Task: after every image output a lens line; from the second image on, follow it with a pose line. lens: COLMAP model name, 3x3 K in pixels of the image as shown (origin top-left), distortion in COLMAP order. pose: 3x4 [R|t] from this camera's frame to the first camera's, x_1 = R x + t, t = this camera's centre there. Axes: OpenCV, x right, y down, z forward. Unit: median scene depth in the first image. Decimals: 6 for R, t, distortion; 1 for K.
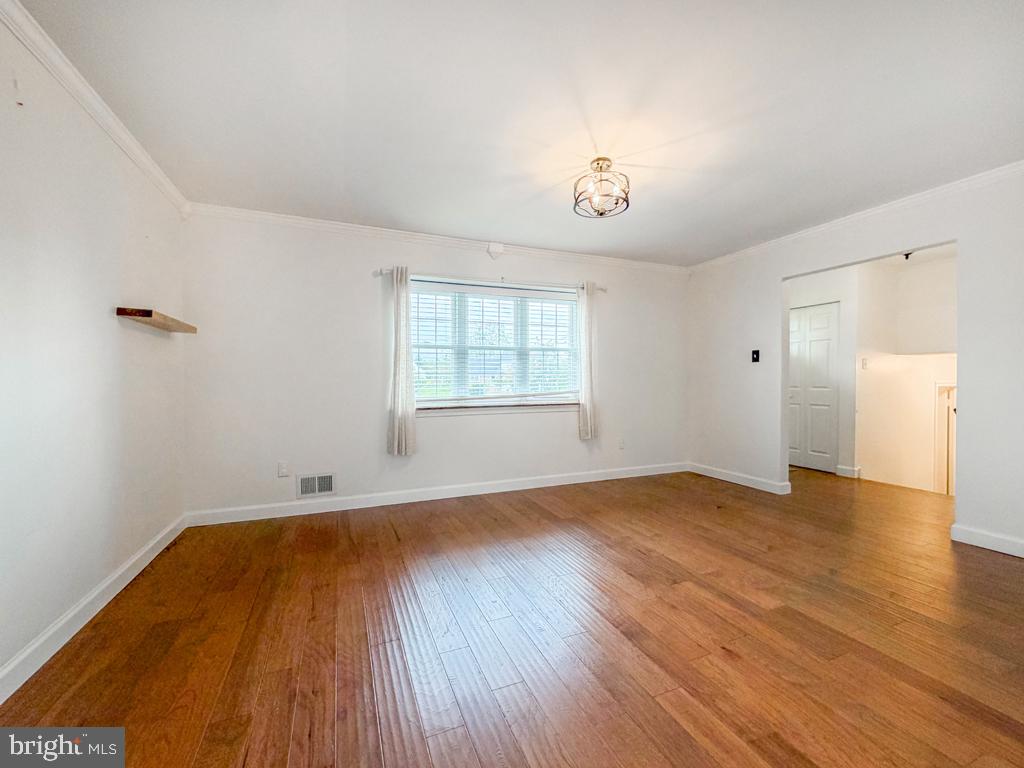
lens RADIAL K [[408.0, 0, 507.1], [0, 408.0, 383.4], [0, 0, 1]] dist [0.007898, 0.000234]
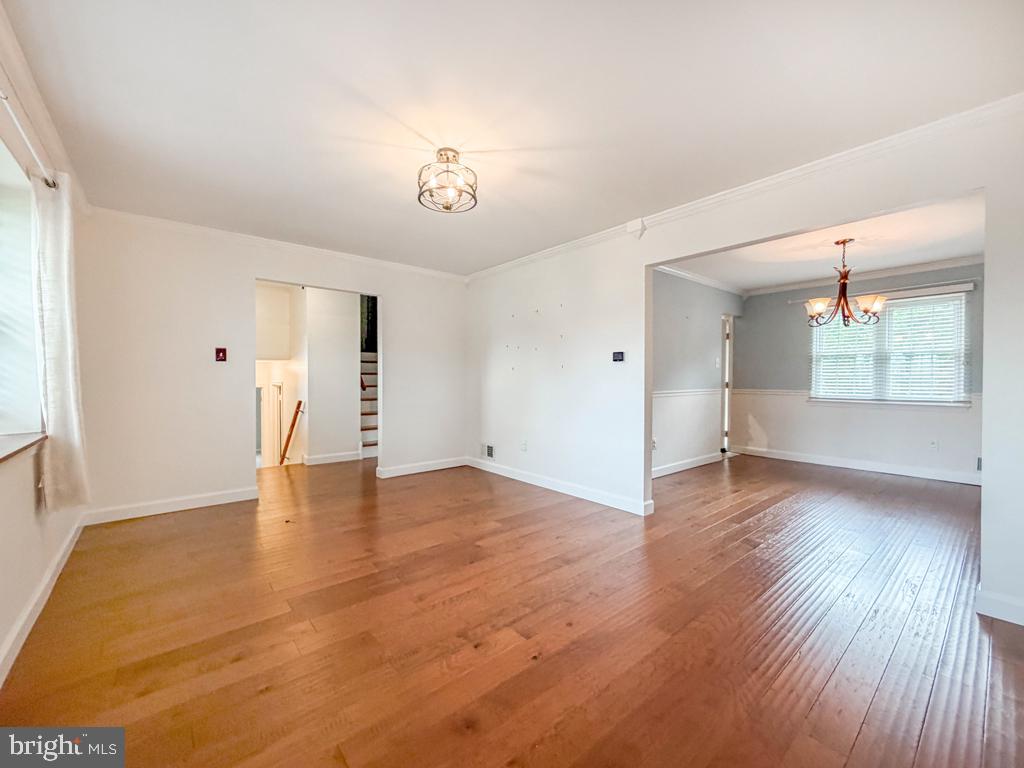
lens RADIAL K [[408.0, 0, 507.1], [0, 408.0, 383.4], [0, 0, 1]] dist [0.007898, 0.000234]
pose [[-0.282985, -0.006394, 0.959103, -0.694816], [0.005714, 0.999949, 0.008352, -0.015082], [-0.959107, 0.007844, -0.282934, 1.104224]]
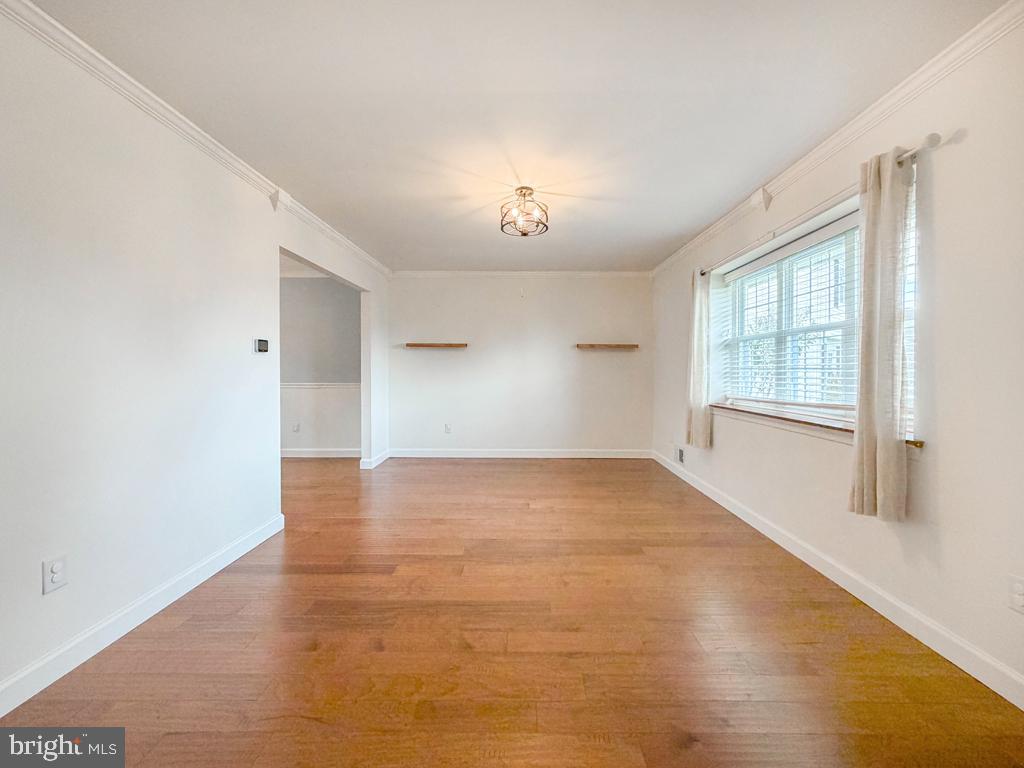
lens RADIAL K [[419.3, 0, 524.6], [0, 419.3, 373.3], [0, 0, 1]] dist [0.000770, 0.000049]
pose [[-0.388448, 0.008812, -0.921429, 1.281721], [-0.003644, 0.999932, 0.011098, -0.034634], [0.921463, 0.007668, -0.388389, 1.418853]]
